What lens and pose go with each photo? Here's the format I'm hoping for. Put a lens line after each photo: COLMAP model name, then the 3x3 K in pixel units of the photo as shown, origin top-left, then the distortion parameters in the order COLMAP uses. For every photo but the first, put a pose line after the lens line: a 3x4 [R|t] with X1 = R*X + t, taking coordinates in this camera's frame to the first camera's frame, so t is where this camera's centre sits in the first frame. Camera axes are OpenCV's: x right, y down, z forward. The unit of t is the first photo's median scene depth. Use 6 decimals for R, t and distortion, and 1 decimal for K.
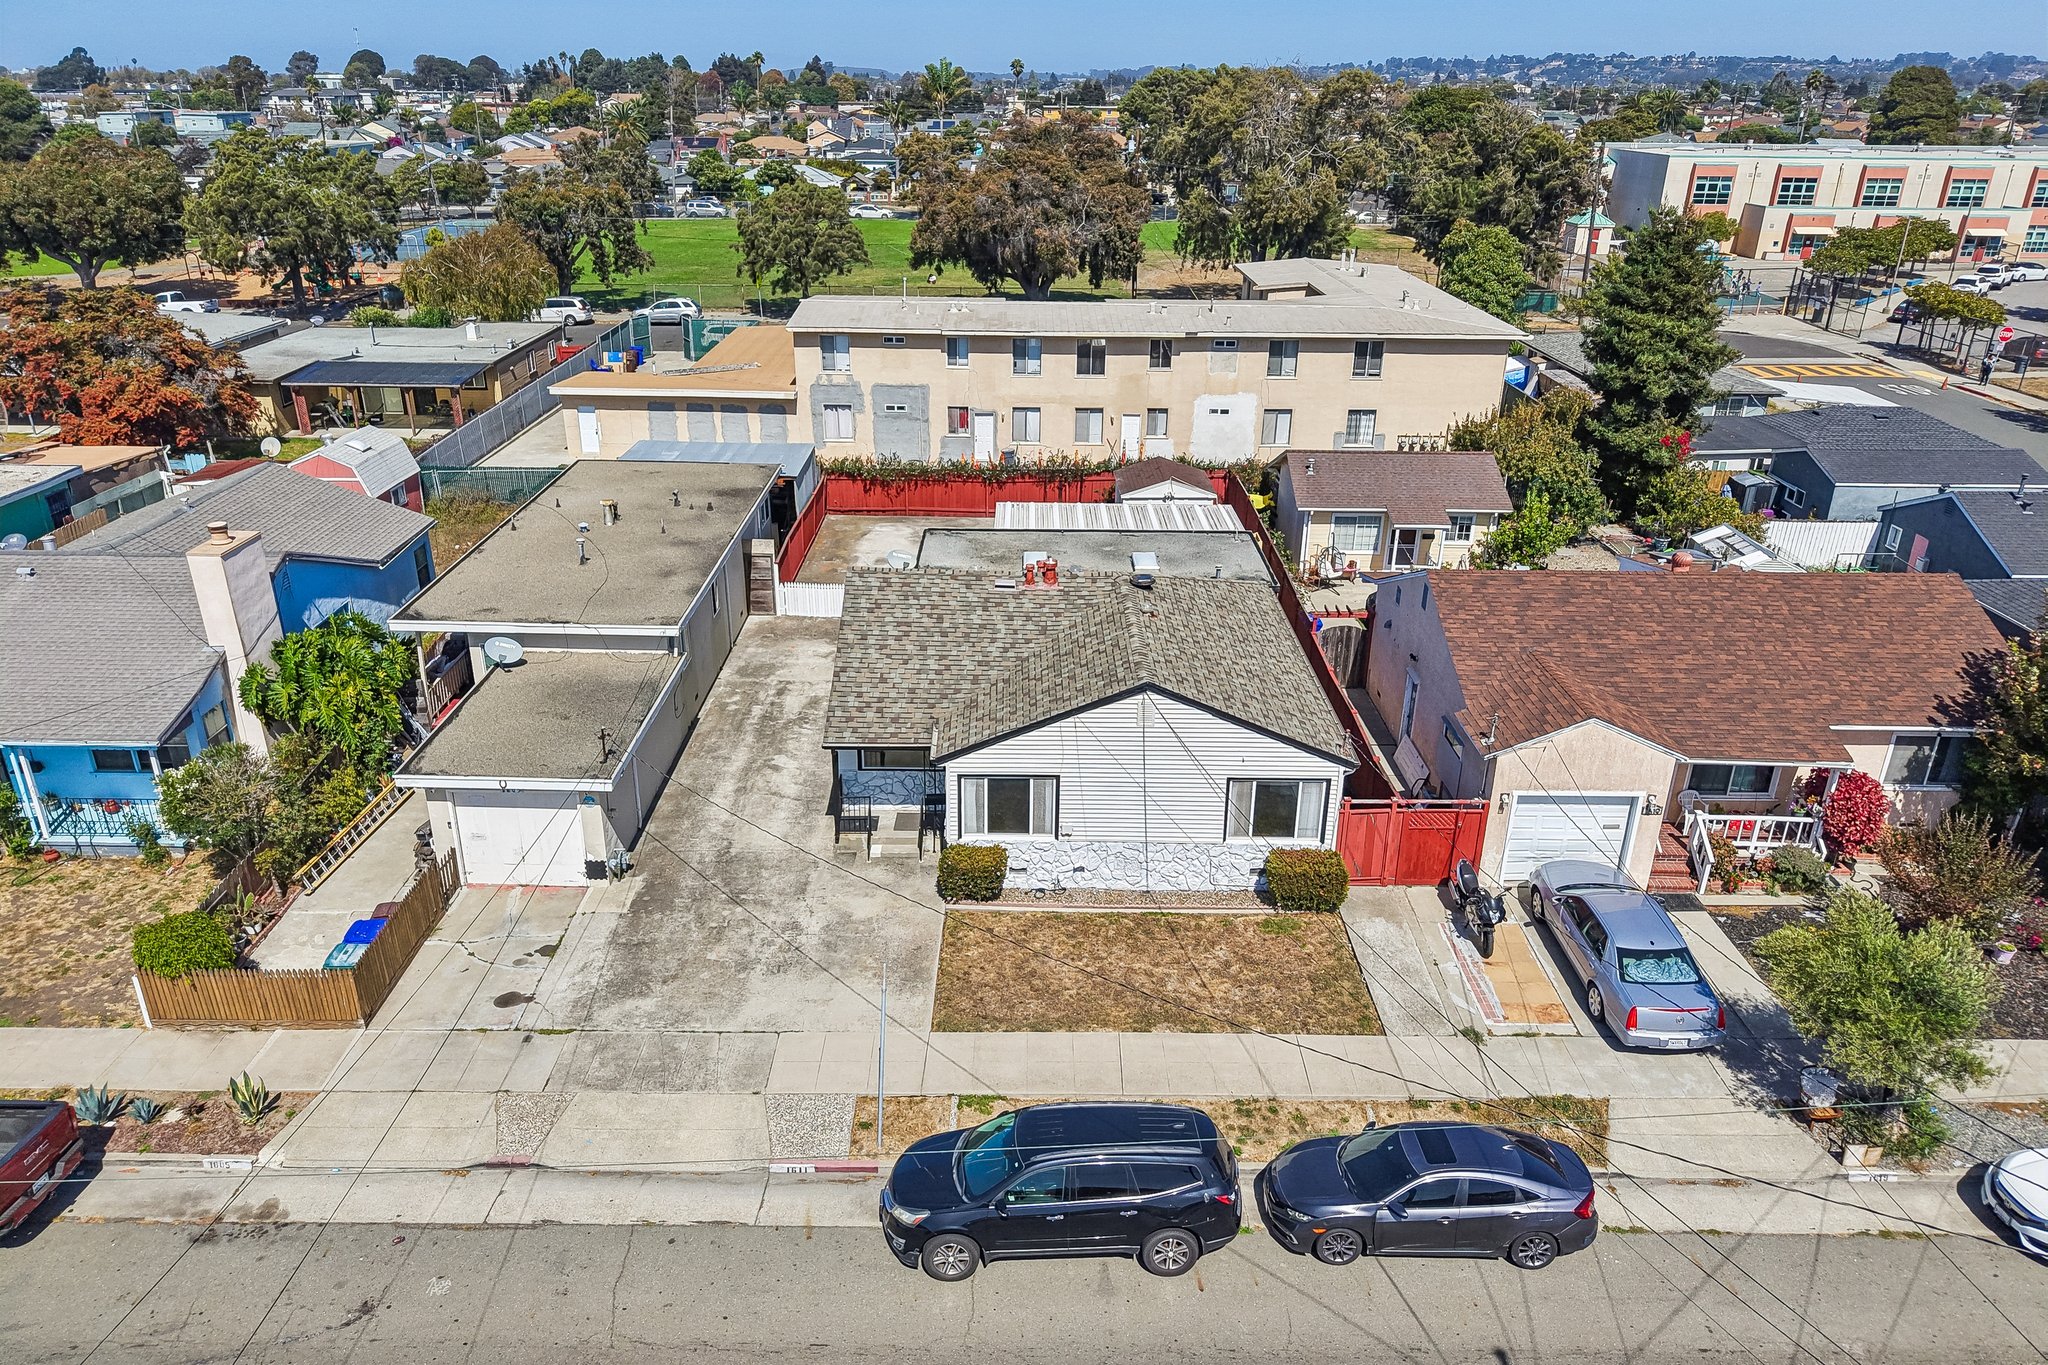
lens RADIAL K [[1396.1, 0, 1024.0], [0, 1396.1, 682.5], [0, 0, 1]] dist [0.072875, -0.099596]
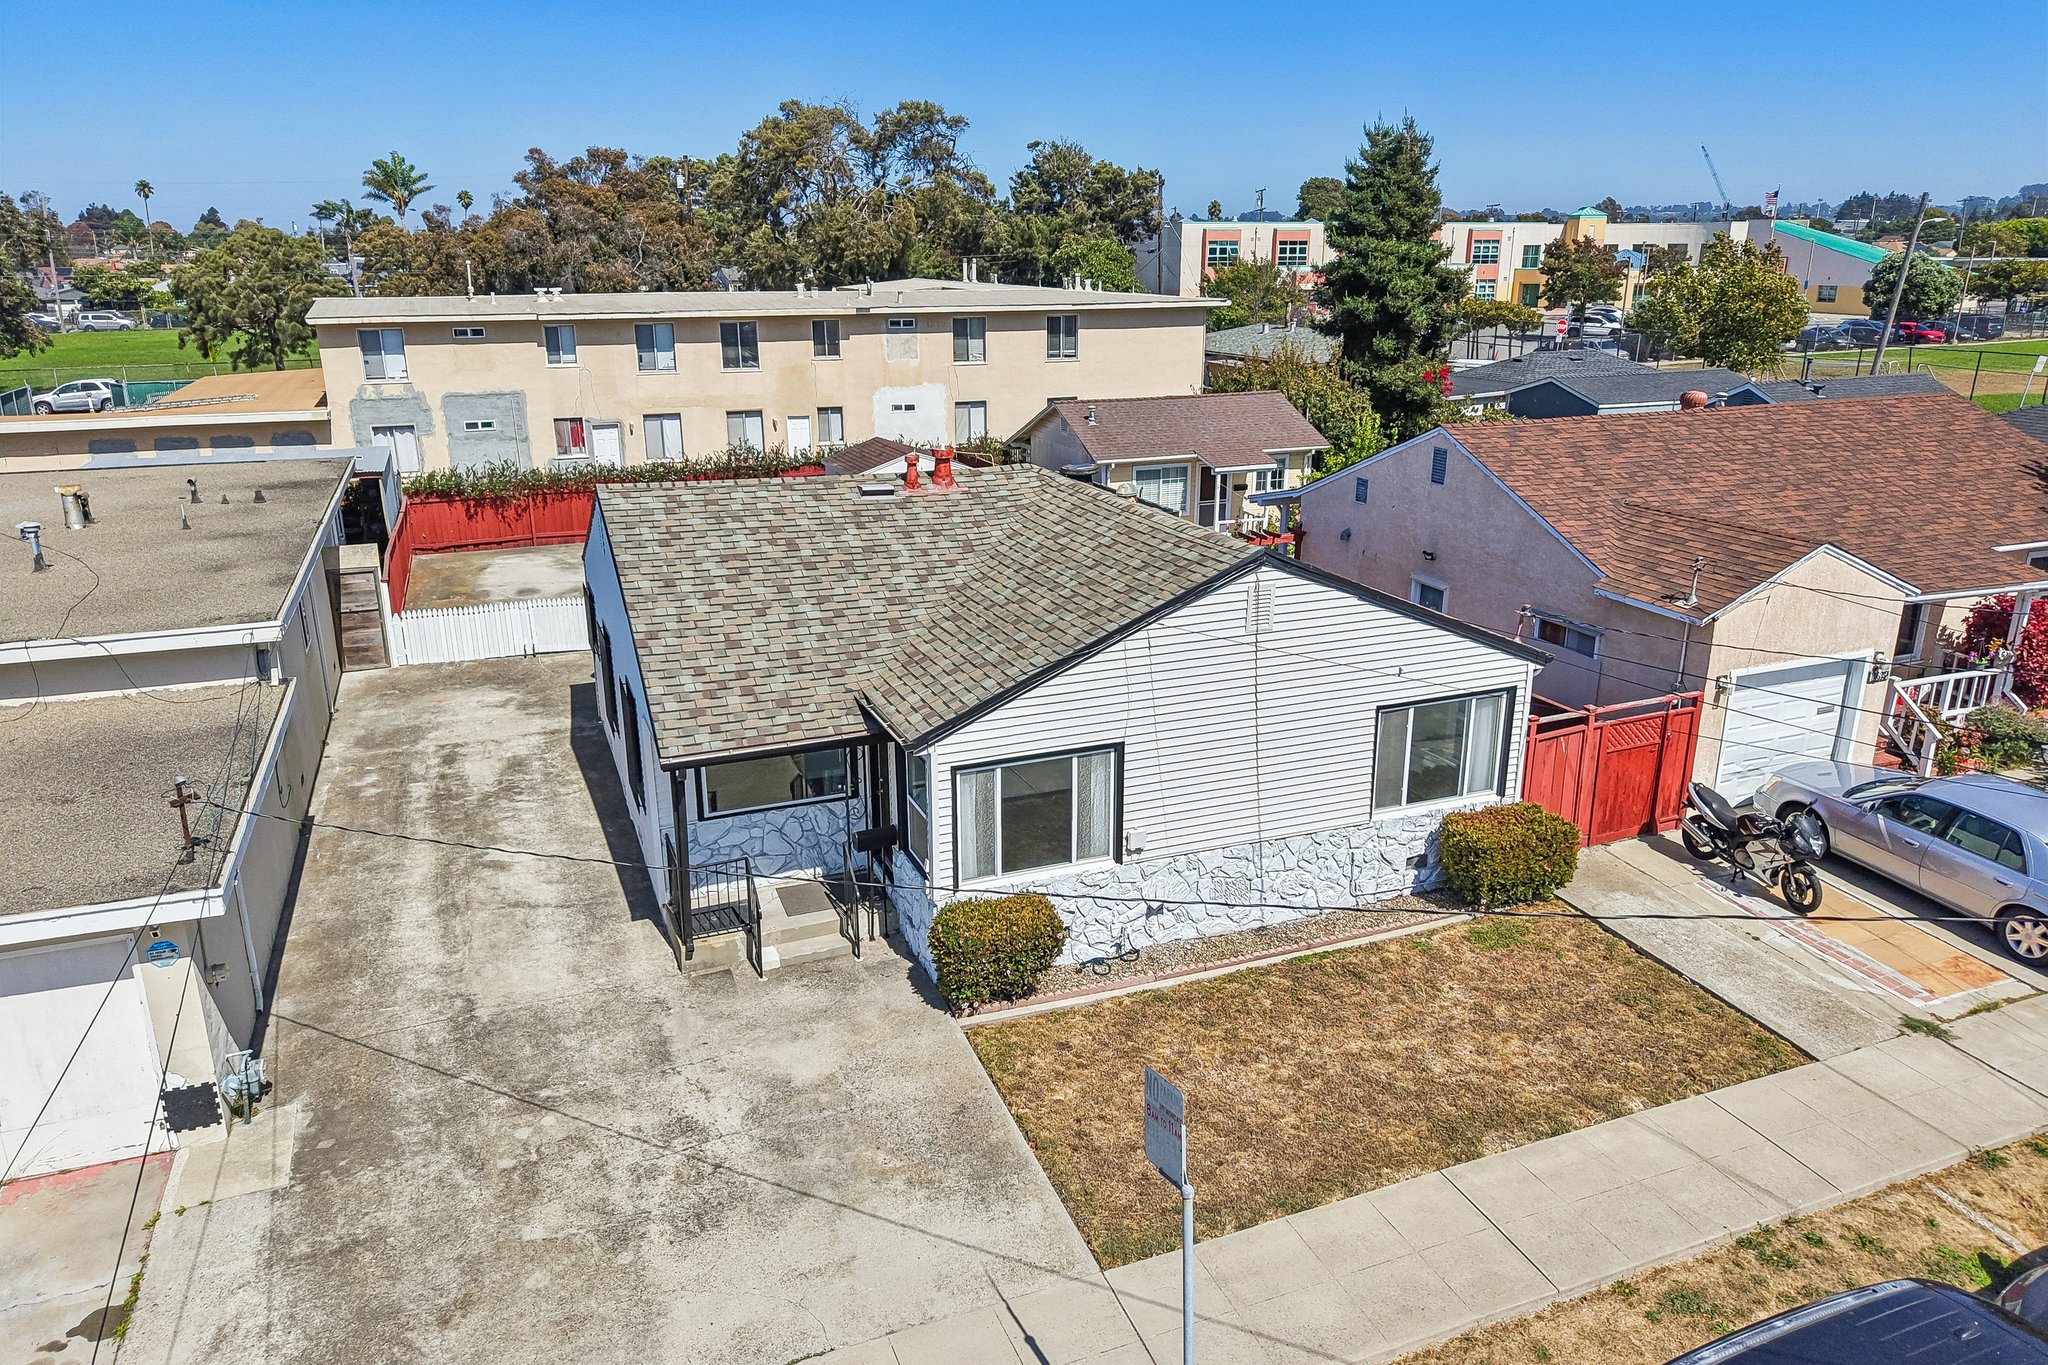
lens RADIAL K [[1400.7, 0, 1046.8], [0, 1400.7, 675.6], [0, 0, 1]] dist [-0.000228, -0.000263]
pose [[0.926667, -0.124567, 0.354643, -0.180996], [0.160373, 0.984331, -0.073305, 0.069551], [-0.339954, 0.124805, 0.932124, 0.444192]]
